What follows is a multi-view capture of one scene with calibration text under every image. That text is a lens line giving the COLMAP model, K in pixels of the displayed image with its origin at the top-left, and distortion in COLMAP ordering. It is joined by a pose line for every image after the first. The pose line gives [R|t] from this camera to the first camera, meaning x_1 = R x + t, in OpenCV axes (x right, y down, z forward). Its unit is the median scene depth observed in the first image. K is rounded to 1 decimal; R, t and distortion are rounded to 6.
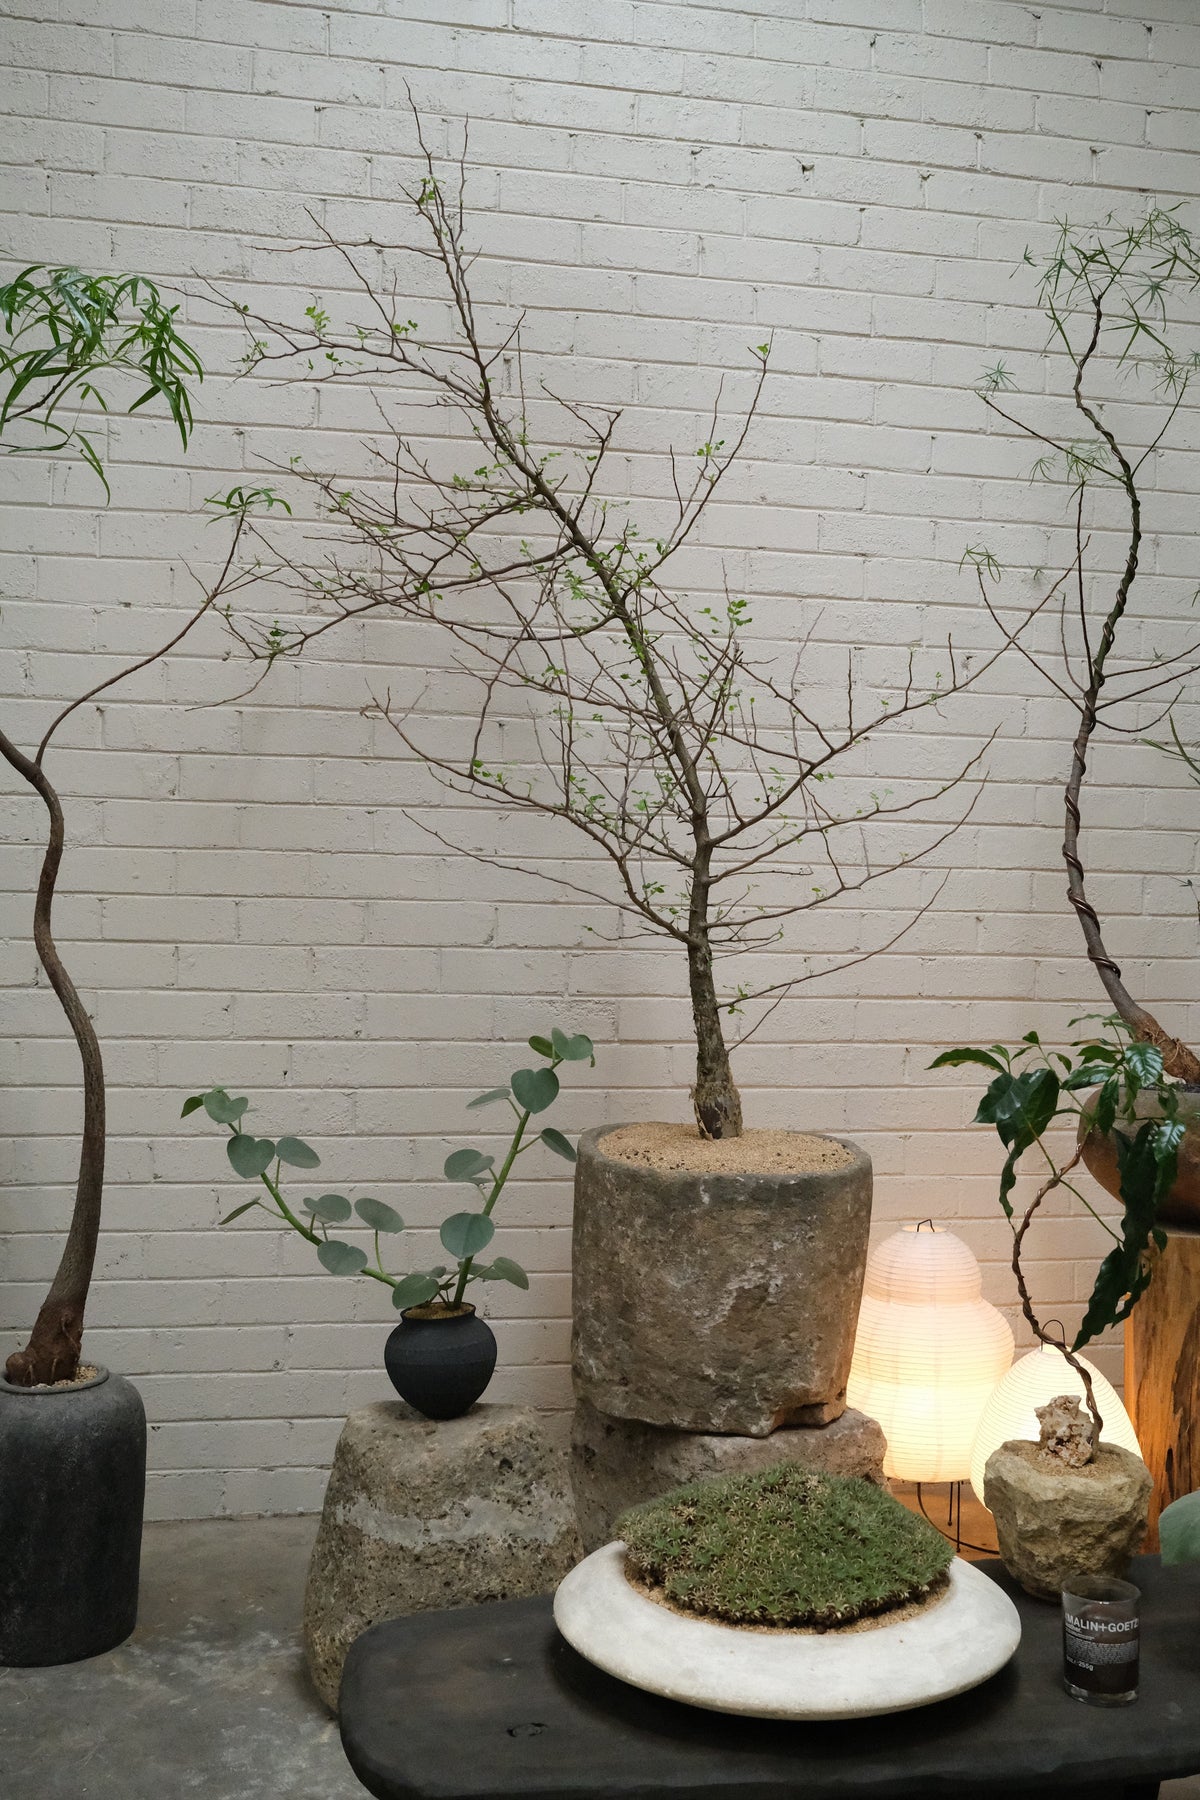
lens RADIAL K [[1836.0, 0, 598.9], [0, 1836.0, 892.8], [0, 0, 1]] dist [-0.058235, 0.151175]
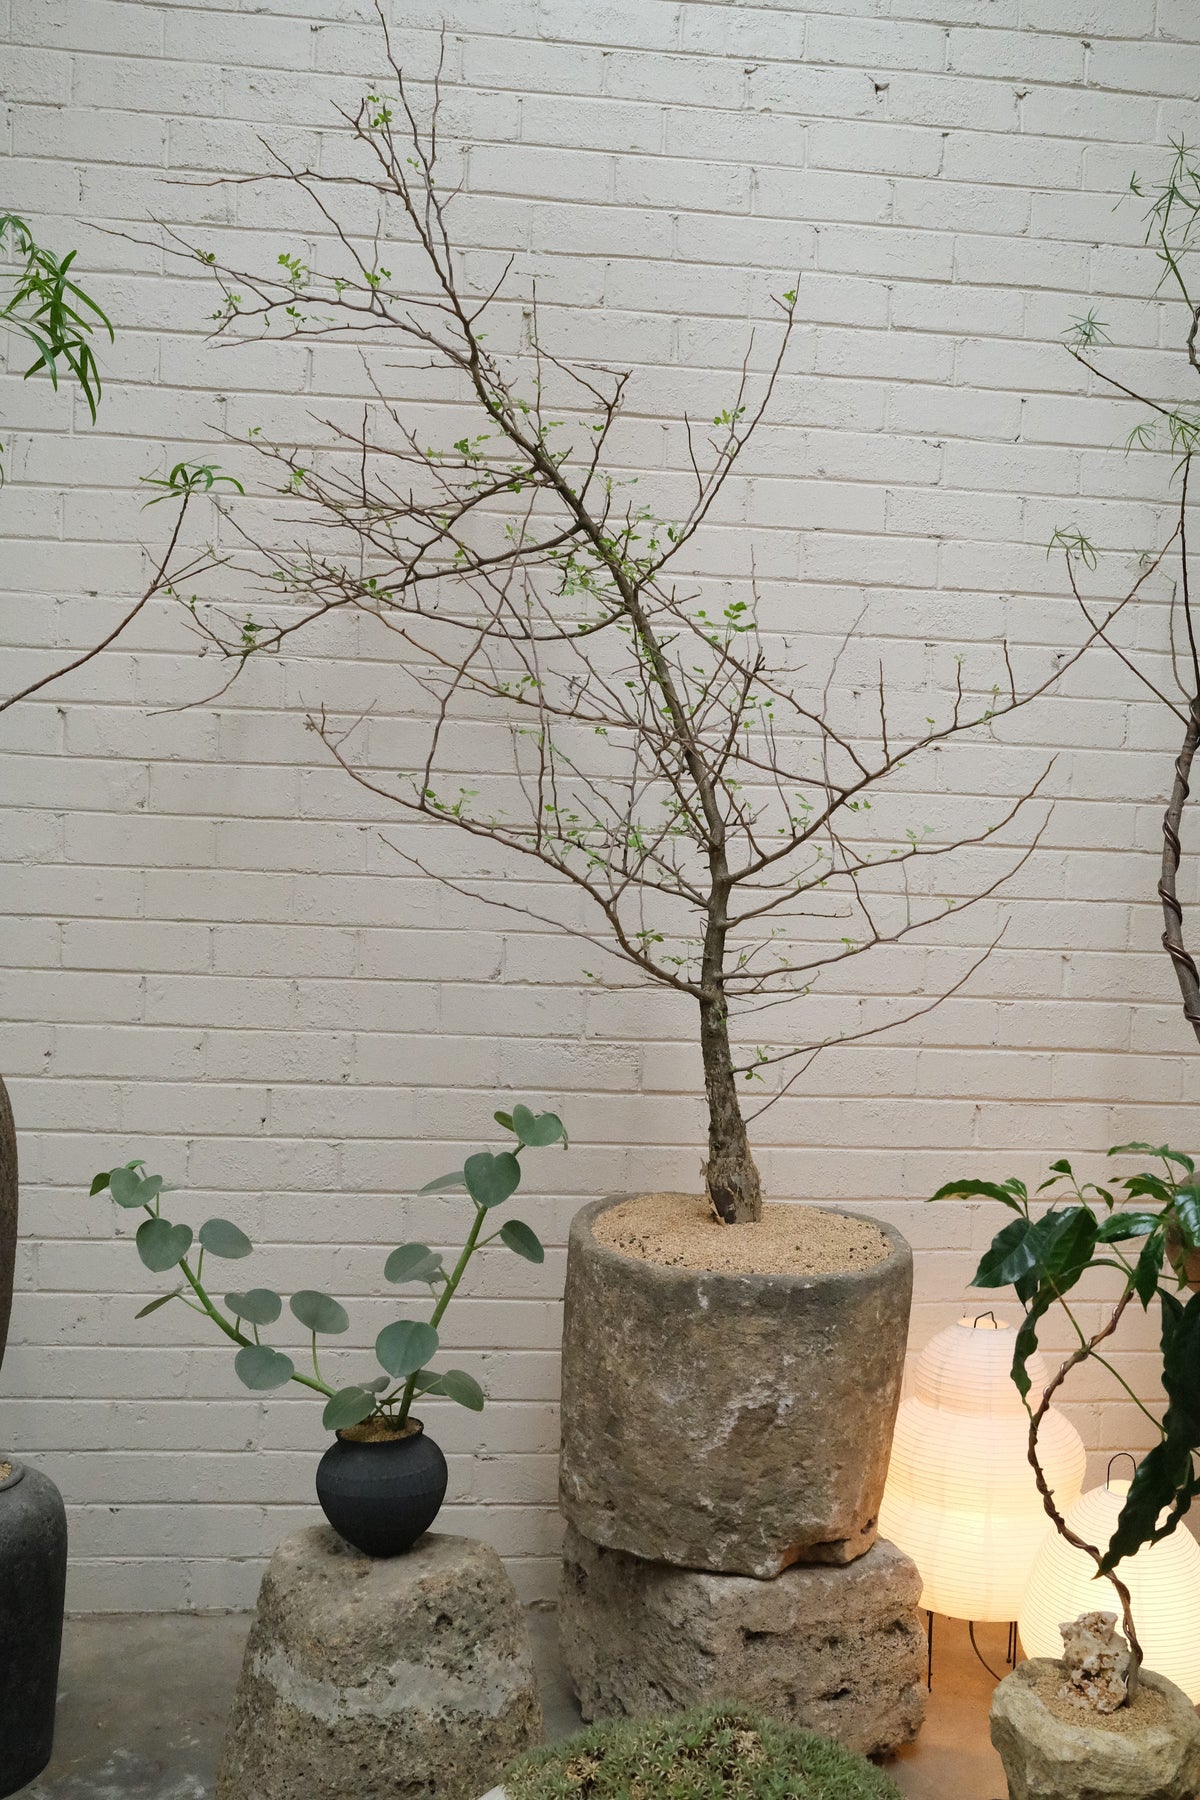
lens RADIAL K [[1836.0, 0, 598.9], [0, 1836.0, 892.8], [0, 0, 1]] dist [-0.058235, 0.151175]
pose [[0.996023, 0.018430, -0.087170, 0.075106], [-0.016555, 0.999617, 0.022187, -0.038862], [0.087546, -0.020656, 0.995946, 0.142077]]
